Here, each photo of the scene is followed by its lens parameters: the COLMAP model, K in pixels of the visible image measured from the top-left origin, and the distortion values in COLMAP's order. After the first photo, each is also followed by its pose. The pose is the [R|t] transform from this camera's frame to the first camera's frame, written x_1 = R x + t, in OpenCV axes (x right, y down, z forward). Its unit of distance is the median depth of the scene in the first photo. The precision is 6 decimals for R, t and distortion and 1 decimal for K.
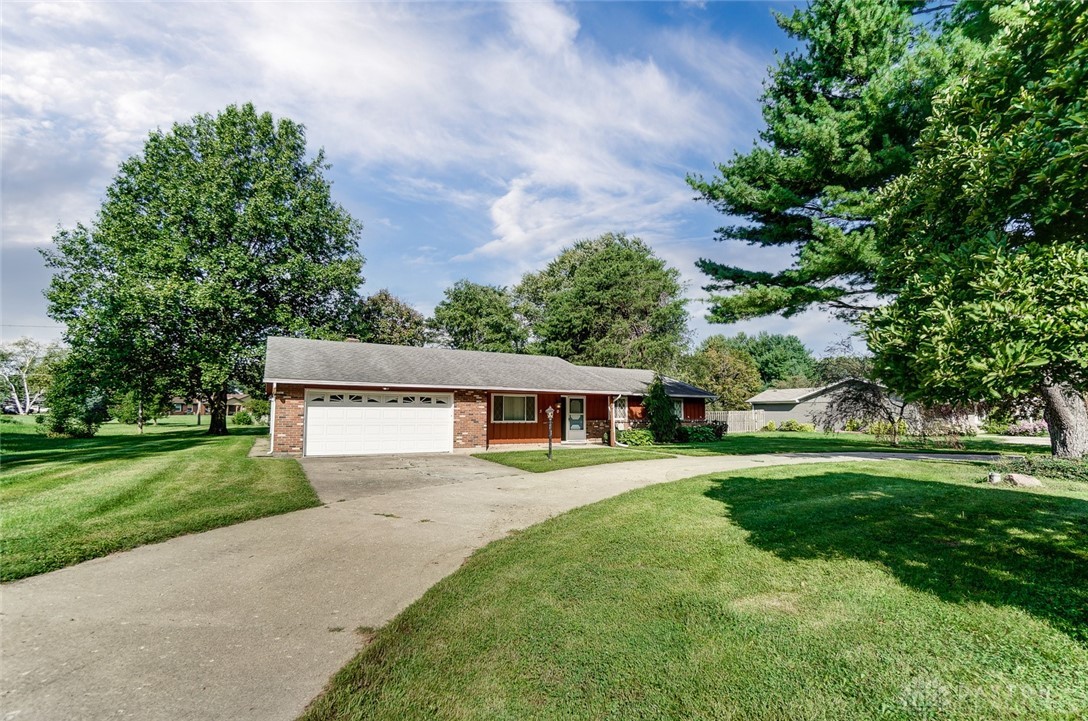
lens RADIAL K [[476.4, 0, 544.0], [0, 476.4, 360.5], [0, 0, 1]] dist [-0.000174, -0.000024]
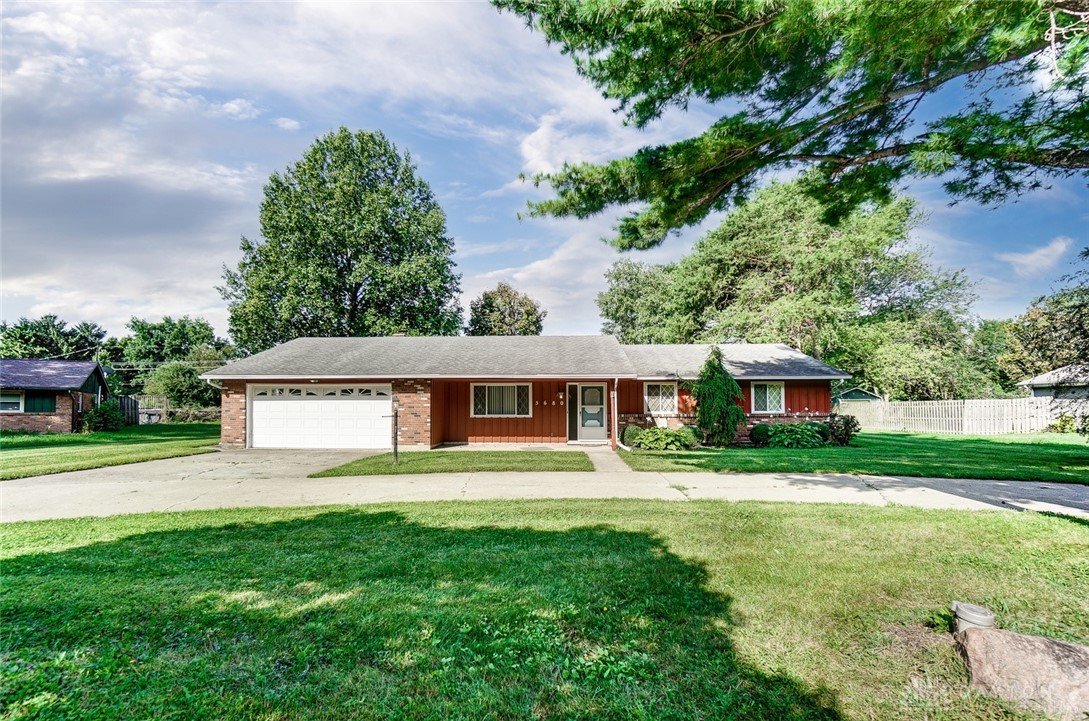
lens RADIAL K [[484.6, 0, 544.8], [0, 484.6, 386.1], [0, 0, 1]] dist [-0.000325, 0.000030]
pose [[0.860652, -0.028215, -0.508411, 0.442822], [0.062041, 0.996835, 0.049705, 0.039064], [0.505399, -0.074322, 0.859679, 0.312317]]
